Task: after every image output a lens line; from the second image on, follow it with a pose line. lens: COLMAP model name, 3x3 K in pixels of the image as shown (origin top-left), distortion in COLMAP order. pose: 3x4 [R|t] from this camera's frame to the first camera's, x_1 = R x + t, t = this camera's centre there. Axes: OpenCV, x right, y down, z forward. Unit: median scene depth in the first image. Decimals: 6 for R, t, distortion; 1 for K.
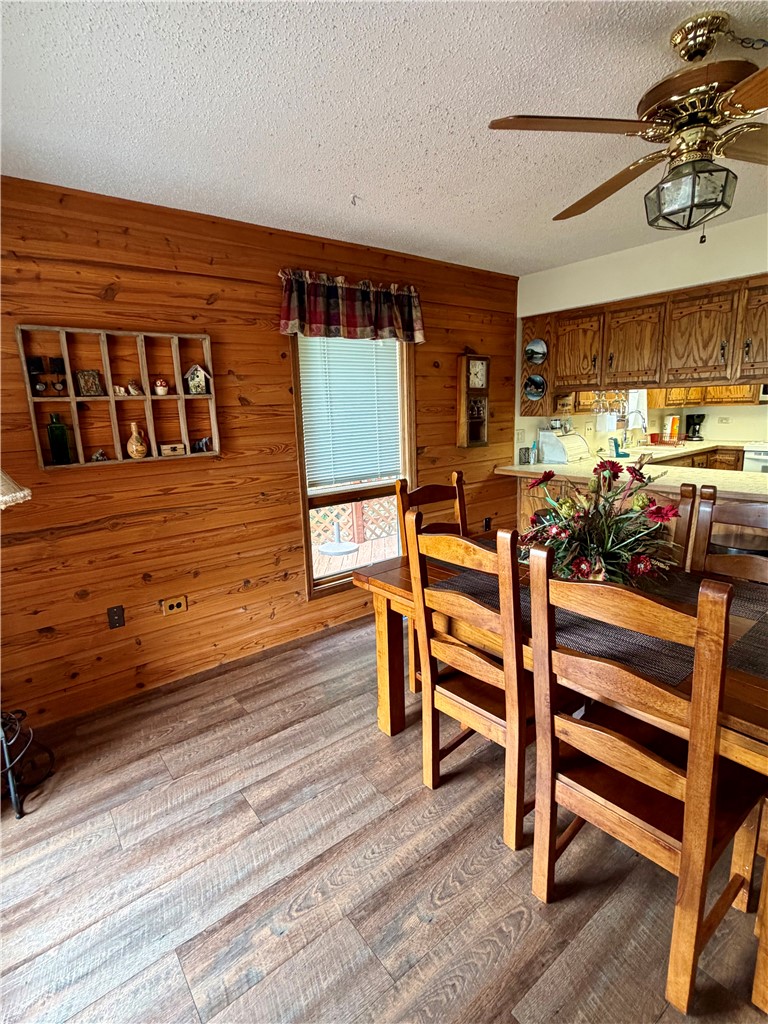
lens RADIAL K [[504.5, 0, 384.0], [0, 504.5, 512.0], [0, 0, 1]] dist [-0.001049, -0.000458]
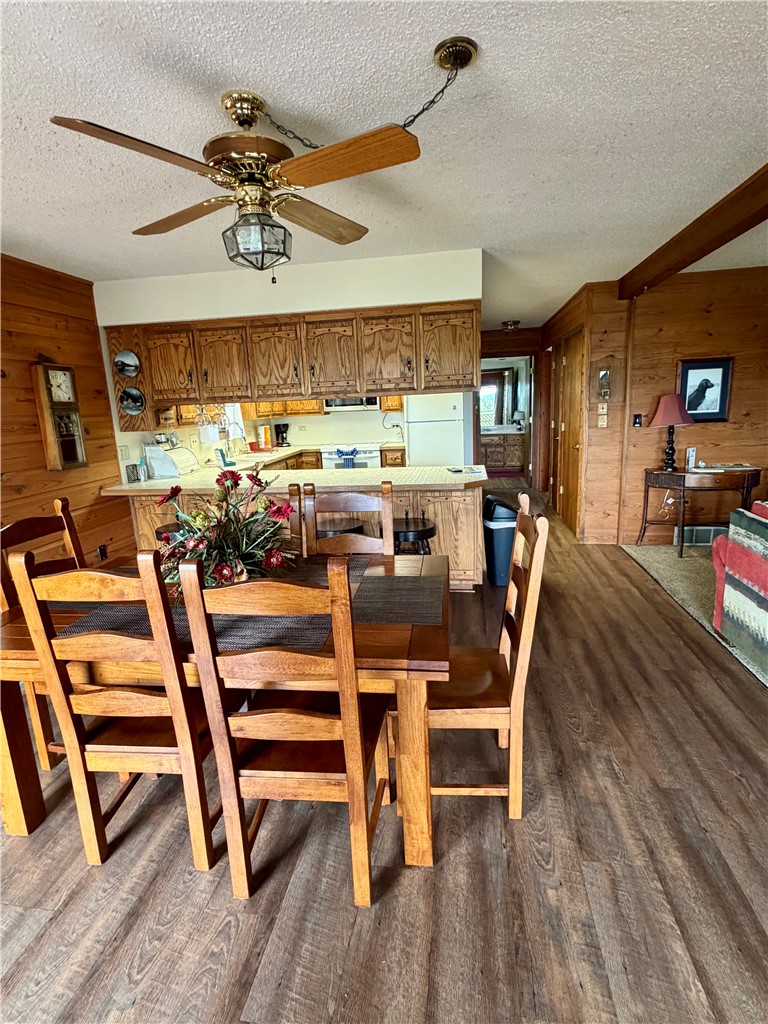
lens RADIAL K [[504.5, 0, 384.0], [0, 504.5, 512.0], [0, 0, 1]] dist [-0.001049, -0.000458]
pose [[0.730440, -0.145082, 0.667389, -0.047179], [0.160377, 0.986290, 0.038879, -0.003232], [-0.663880, 0.078635, 0.743693, -0.016910]]
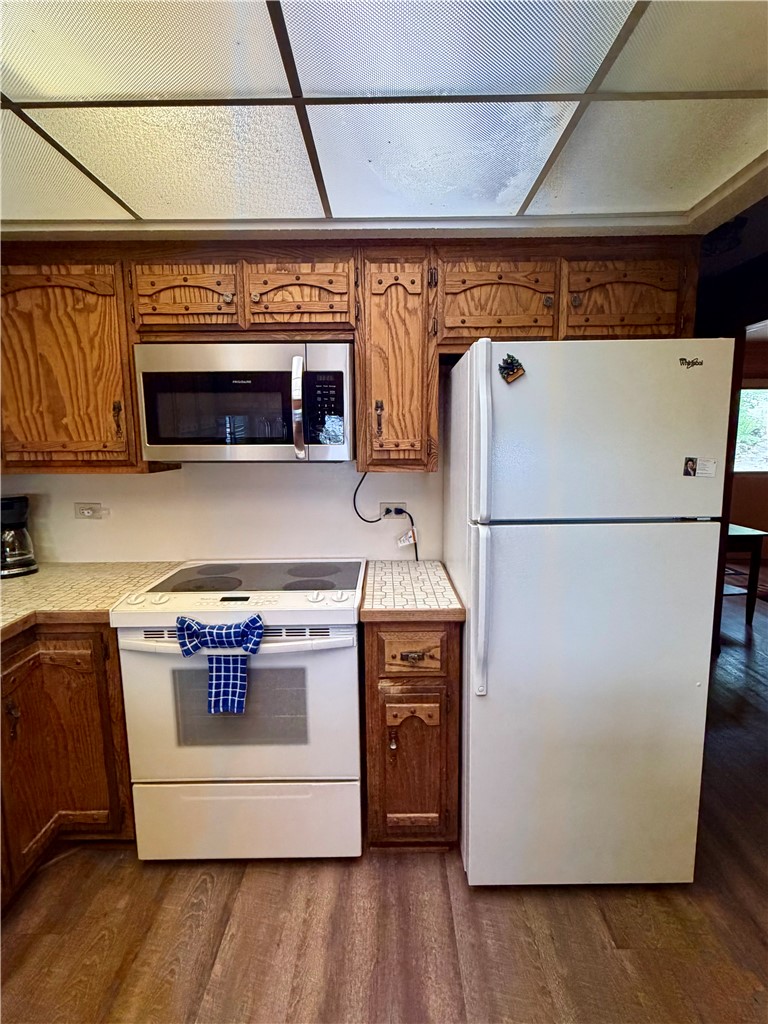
lens RADIAL K [[504.5, 0, 384.0], [0, 504.5, 512.0], [0, 0, 1]] dist [-0.001049, -0.000458]
pose [[0.619339, -0.082140, 0.780815, 1.710625], [0.149595, 0.988639, -0.014655, -0.470709], [-0.770740, 0.125883, 0.624590, 1.985839]]
